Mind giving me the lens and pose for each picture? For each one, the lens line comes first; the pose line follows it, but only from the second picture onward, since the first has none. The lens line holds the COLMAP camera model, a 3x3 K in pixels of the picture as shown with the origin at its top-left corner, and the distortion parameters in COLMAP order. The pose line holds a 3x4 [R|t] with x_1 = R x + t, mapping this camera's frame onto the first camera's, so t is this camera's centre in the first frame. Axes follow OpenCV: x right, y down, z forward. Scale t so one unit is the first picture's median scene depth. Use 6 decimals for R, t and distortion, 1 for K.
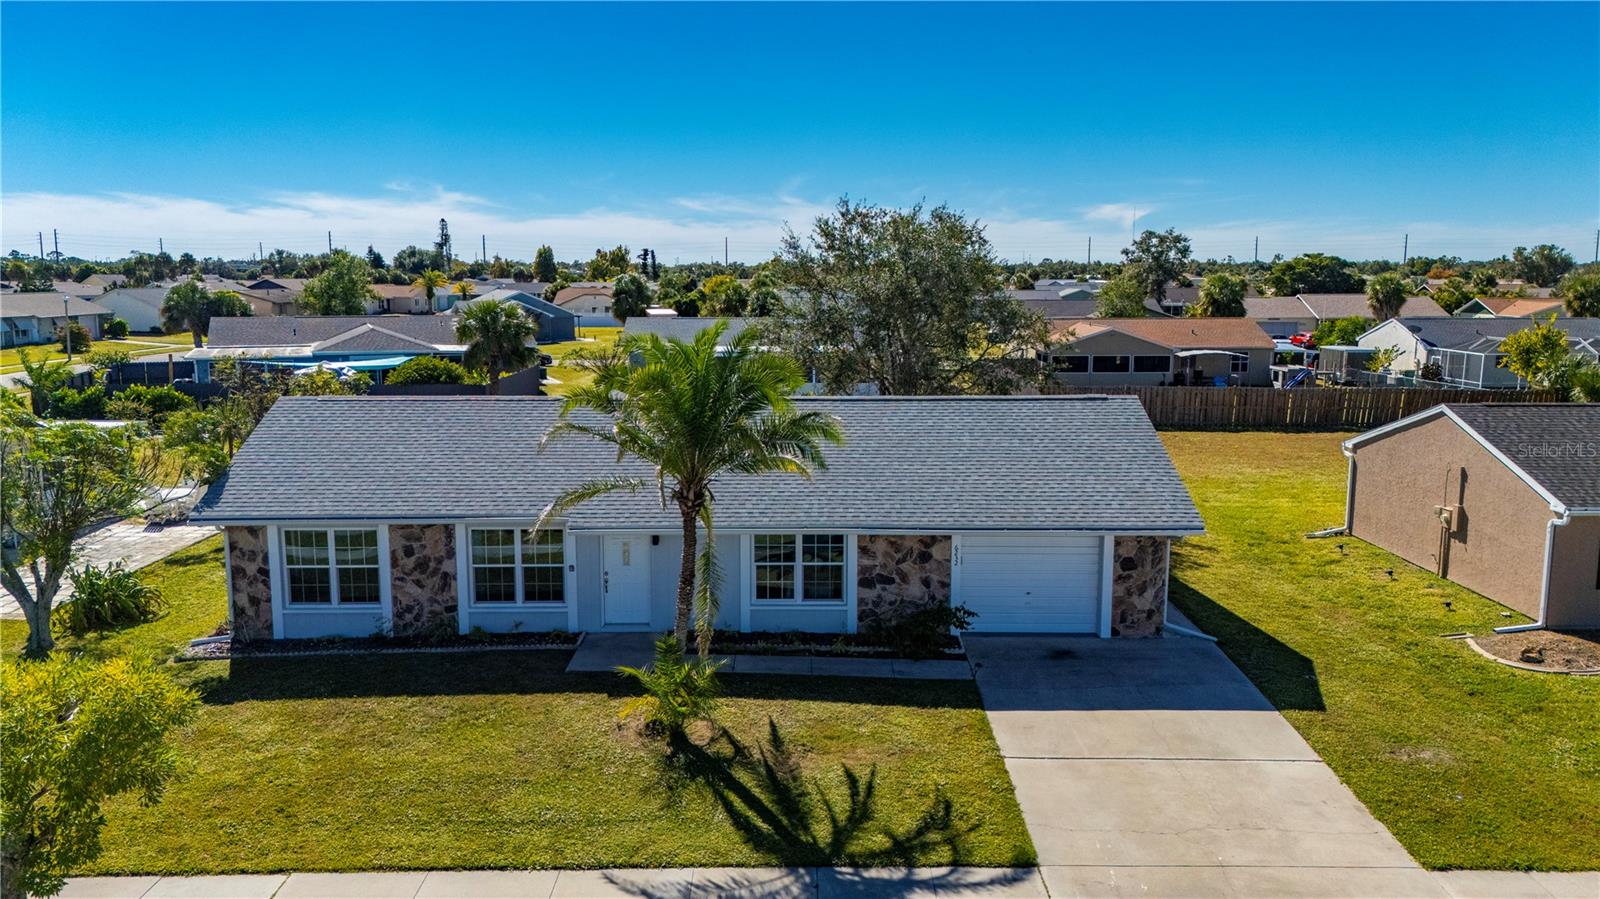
lens RADIAL K [[1168.0, 0, 800.0], [0, 1168.0, 449.5], [0, 0, 1]] dist [0.029793, 0.004714]
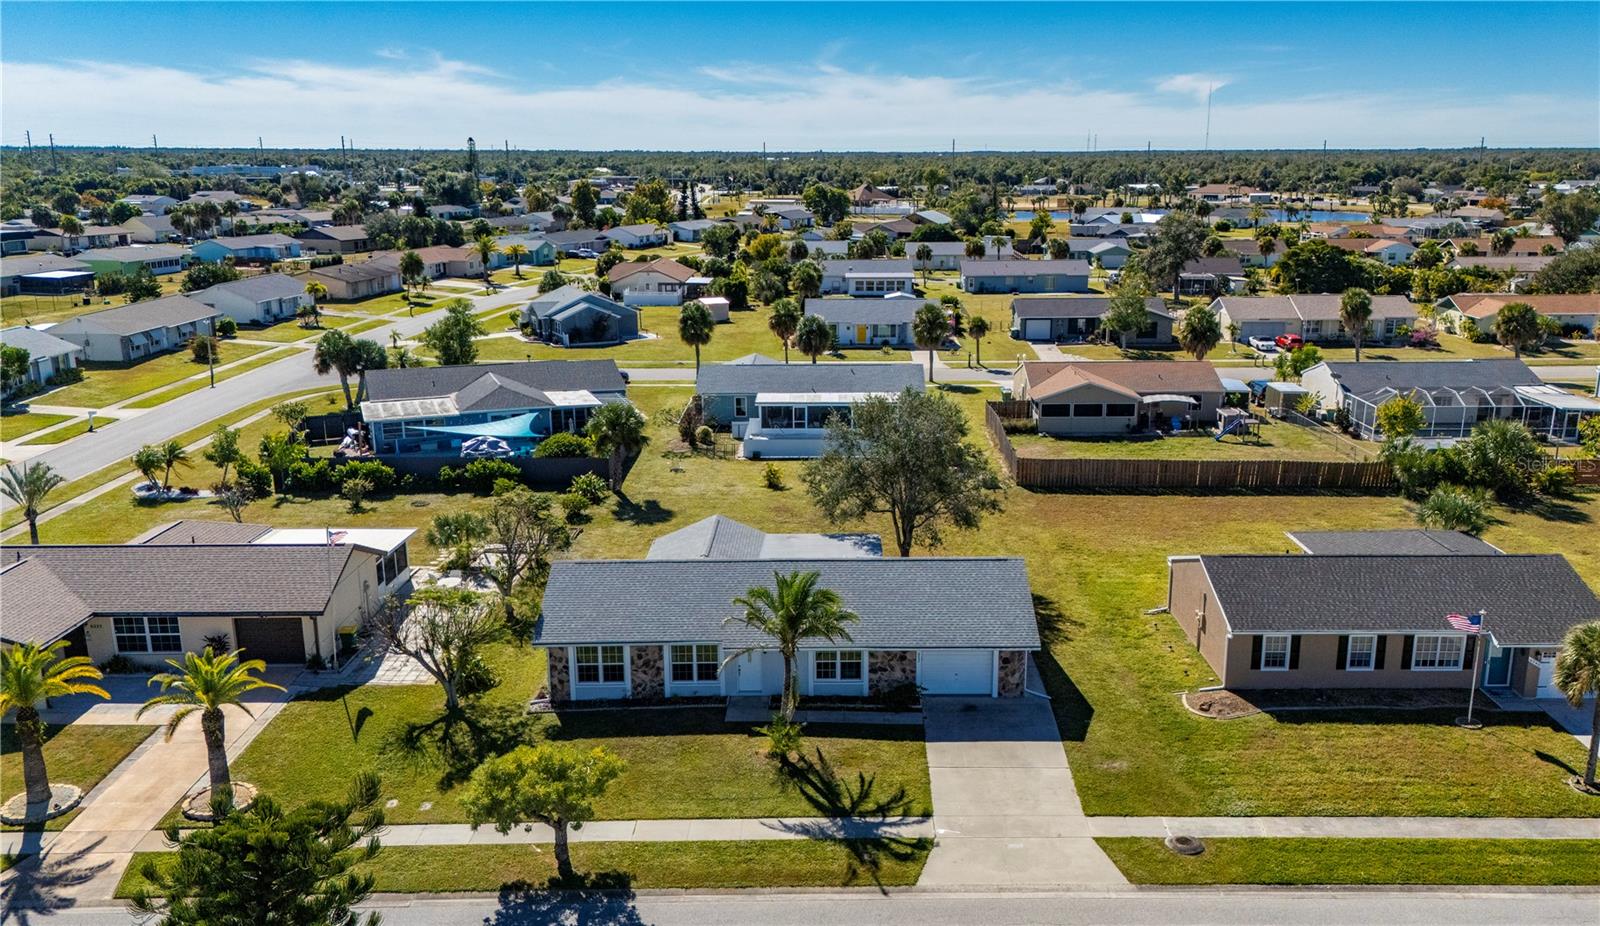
lens RADIAL K [[1240.7, 0, 856.9], [0, 1240.7, 462.2], [0, 0, 1]] dist [0.061409, -0.006657]
pose [[0.999934, -0.001361, 0.011427, 0.006679], [0.000367, 0.996248, 0.086542, -0.417590], [-0.011502, -0.086532, 0.996183, -1.052779]]
